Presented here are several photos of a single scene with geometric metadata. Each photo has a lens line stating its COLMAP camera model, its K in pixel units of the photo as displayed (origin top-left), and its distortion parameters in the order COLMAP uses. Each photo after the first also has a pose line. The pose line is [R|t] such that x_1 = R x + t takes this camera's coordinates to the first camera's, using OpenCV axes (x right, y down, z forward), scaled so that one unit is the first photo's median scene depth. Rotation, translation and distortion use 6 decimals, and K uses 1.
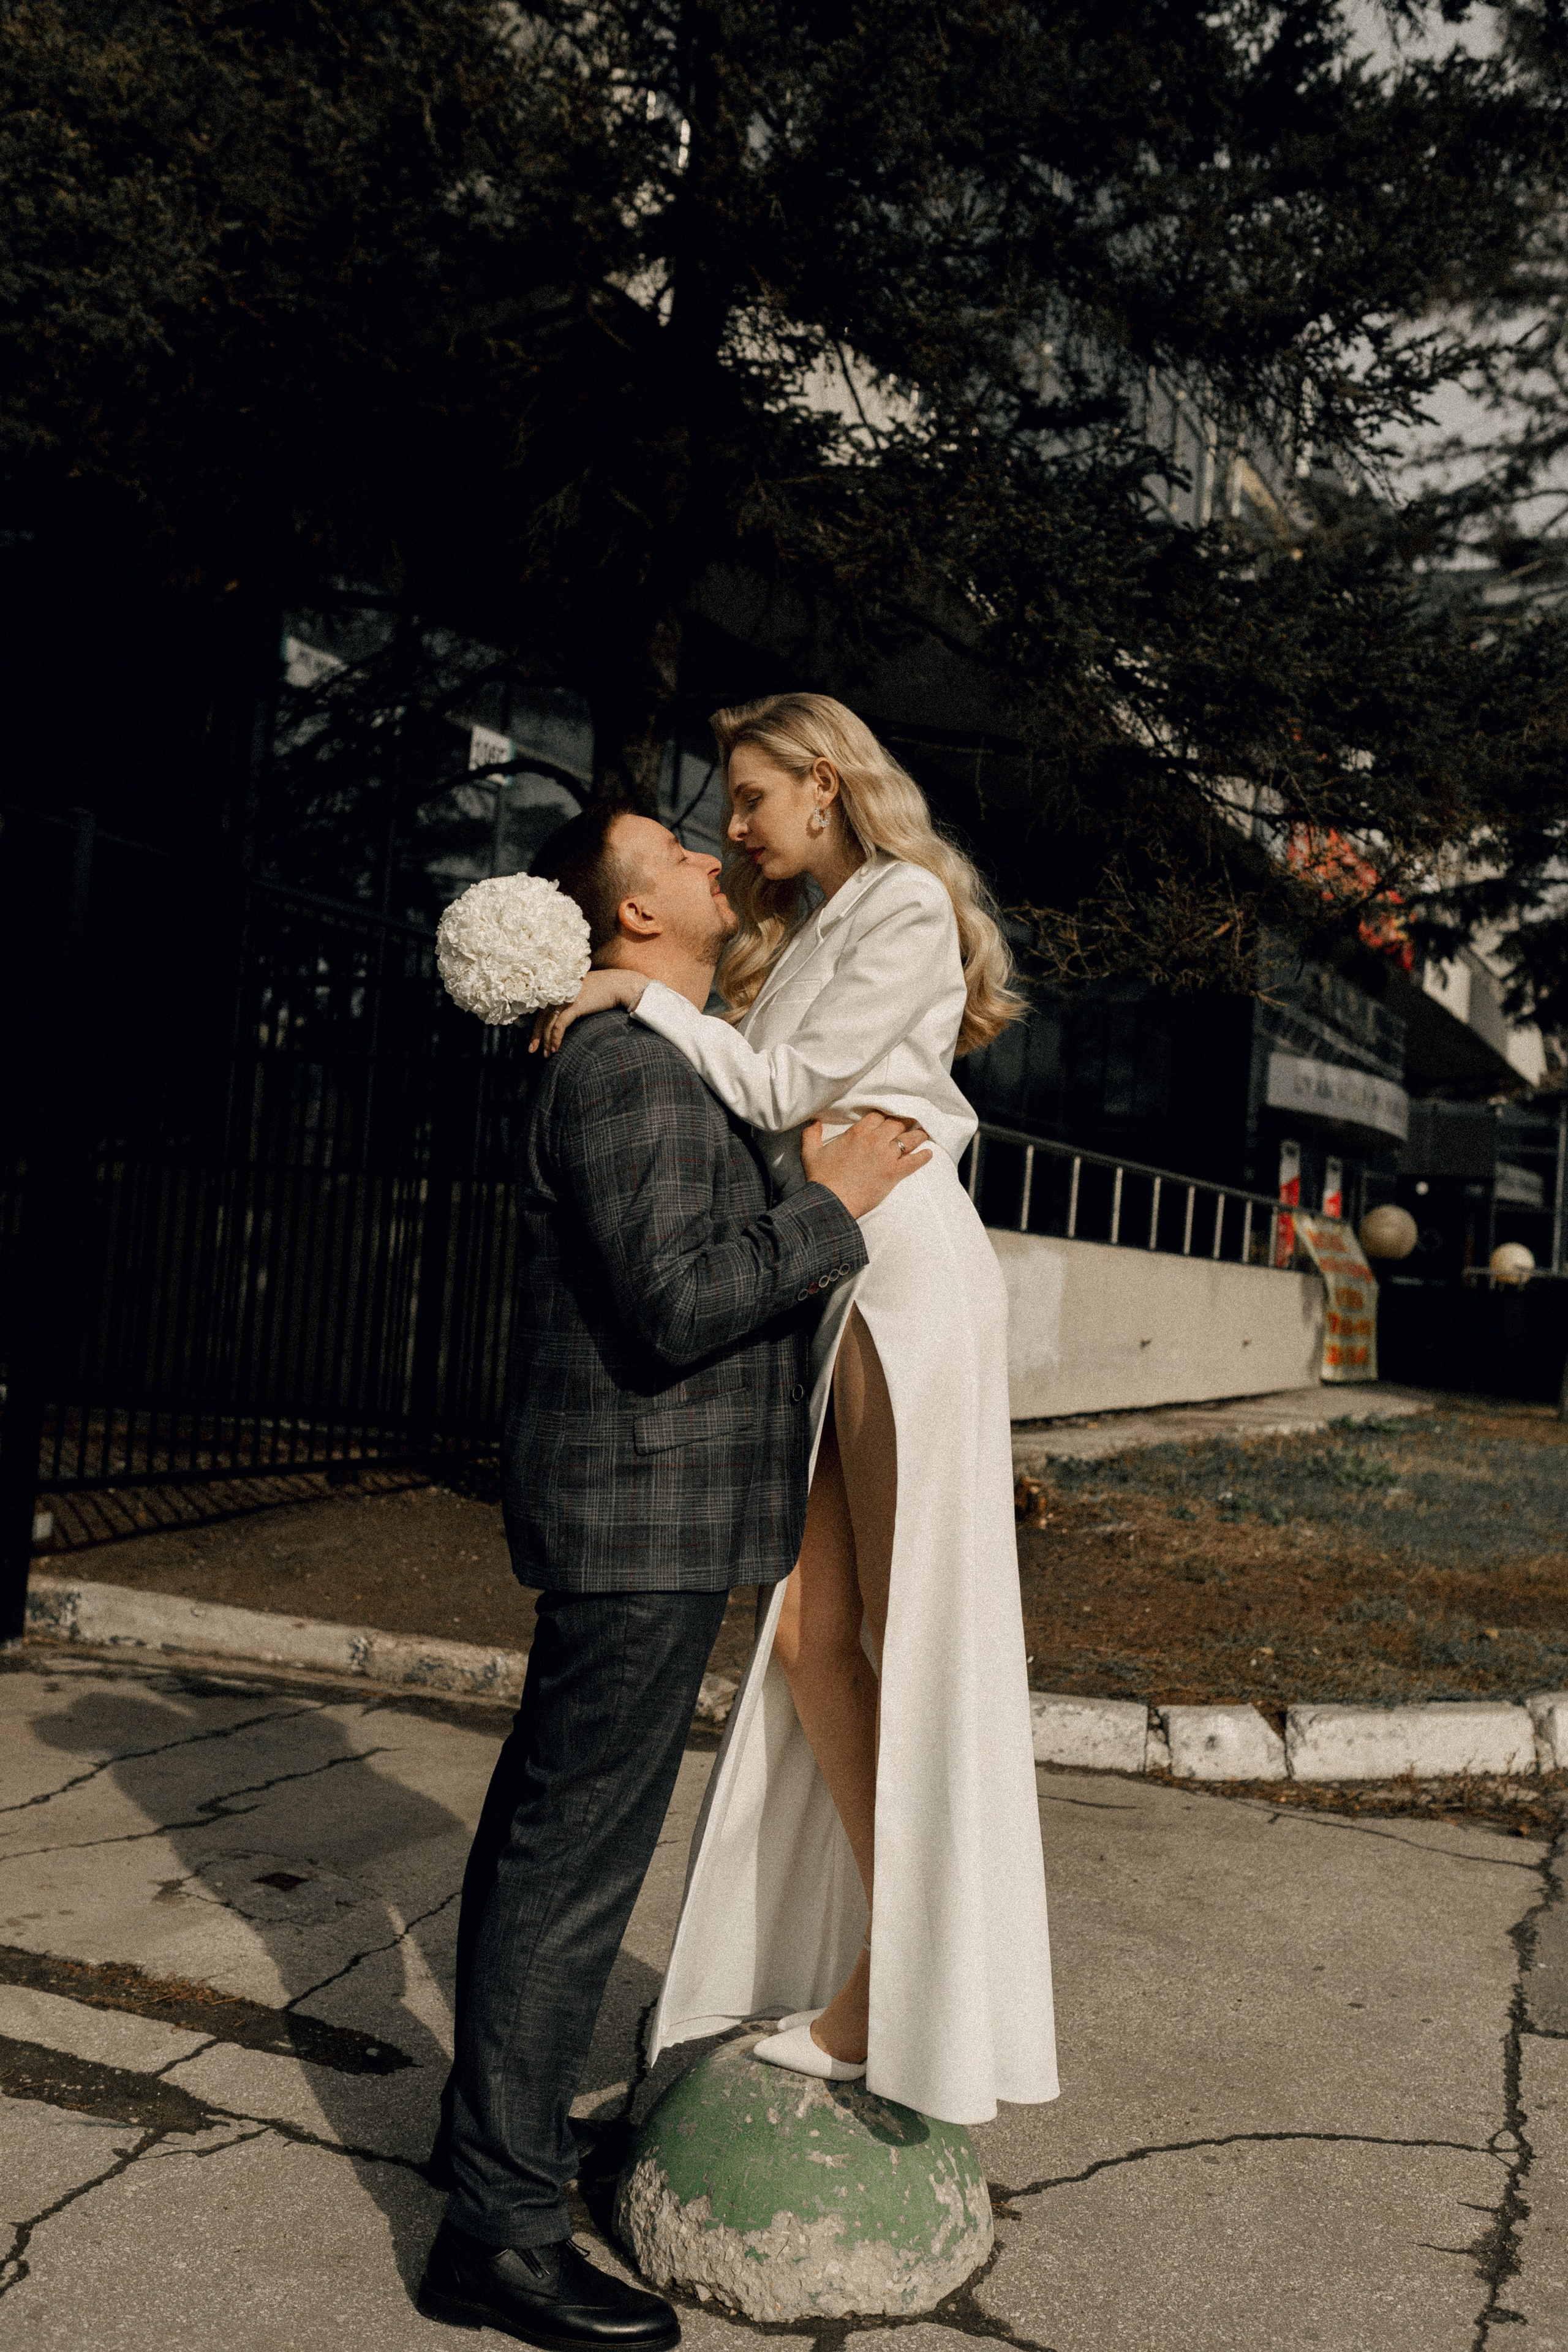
lens RADIAL K [[2311.2, 0, 782.6], [0, 2311.2, 1176.3], [0, 0, 1]] dist [-0.003965, 0.000000]
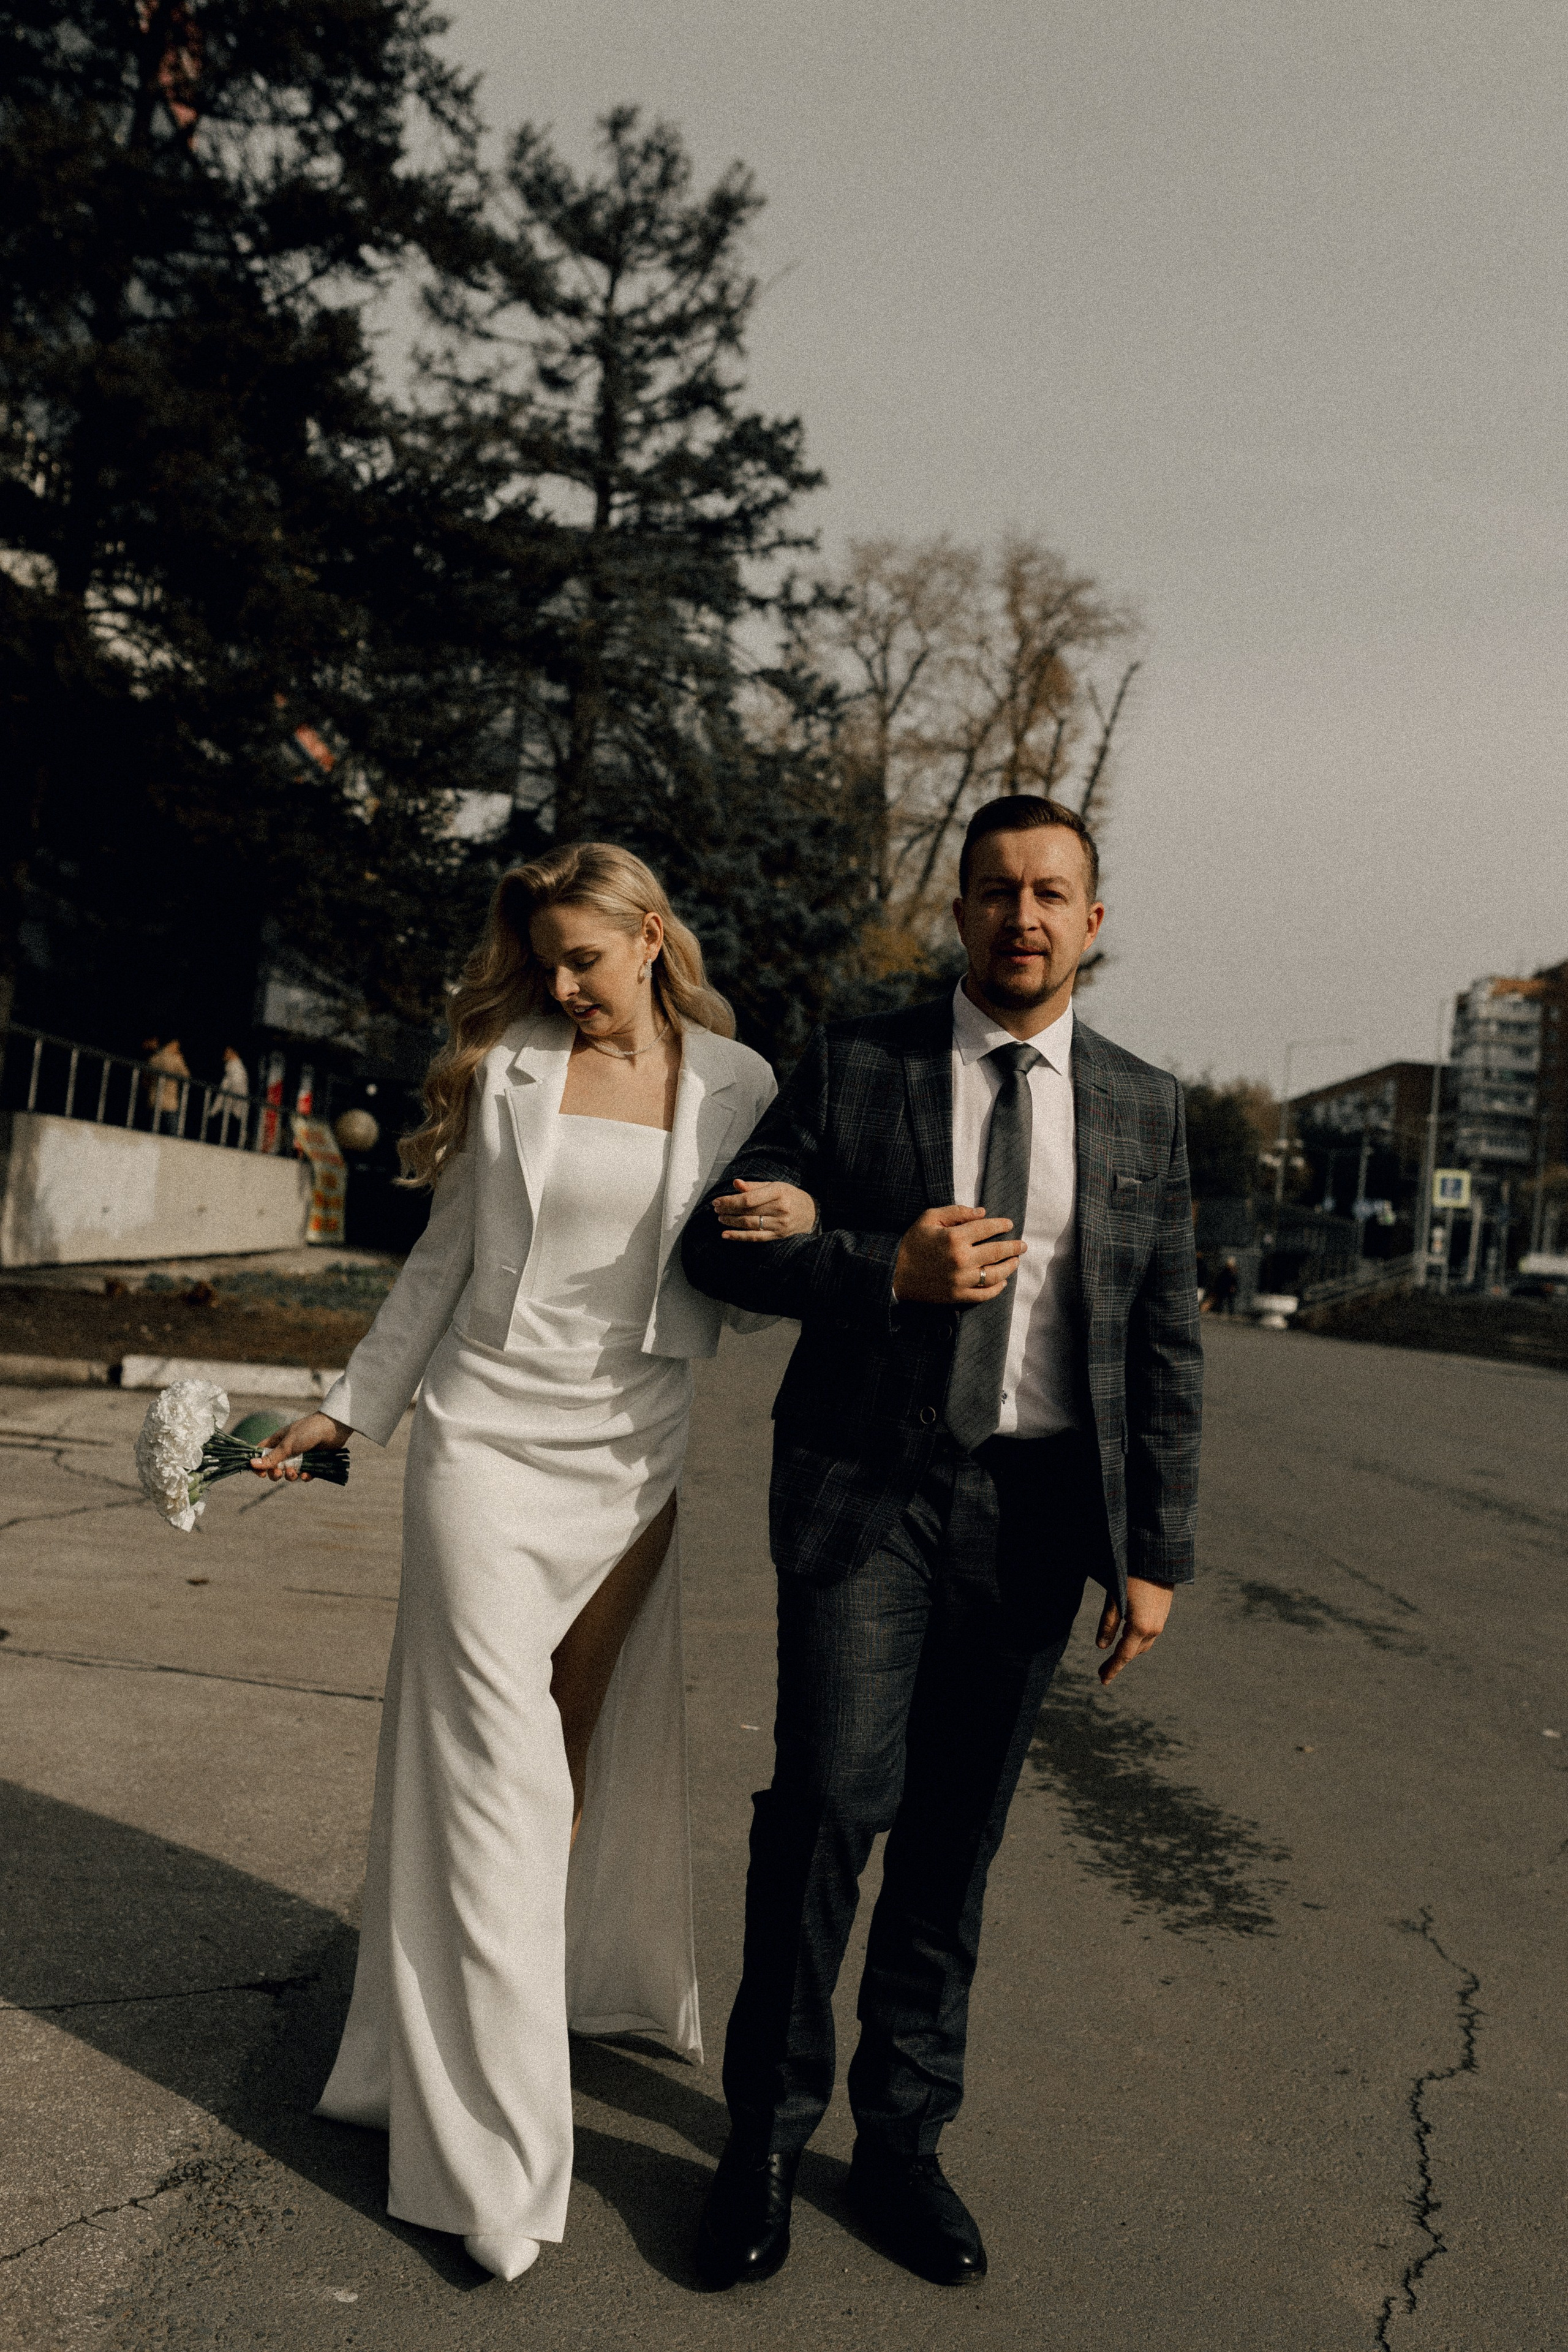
lens RADIAL K [[2311.2, 0, 876.9], [0, 2311.2, 1119.7], [0, 0, 1]] dist [-0.003965, 0.000000]
pose [[0.877329, 0.035357, 0.478586, -0.387705], [-0.048230, 0.998729, 0.014630, -0.055048], [-0.477460, -0.035917, 0.877919, -1.048146]]
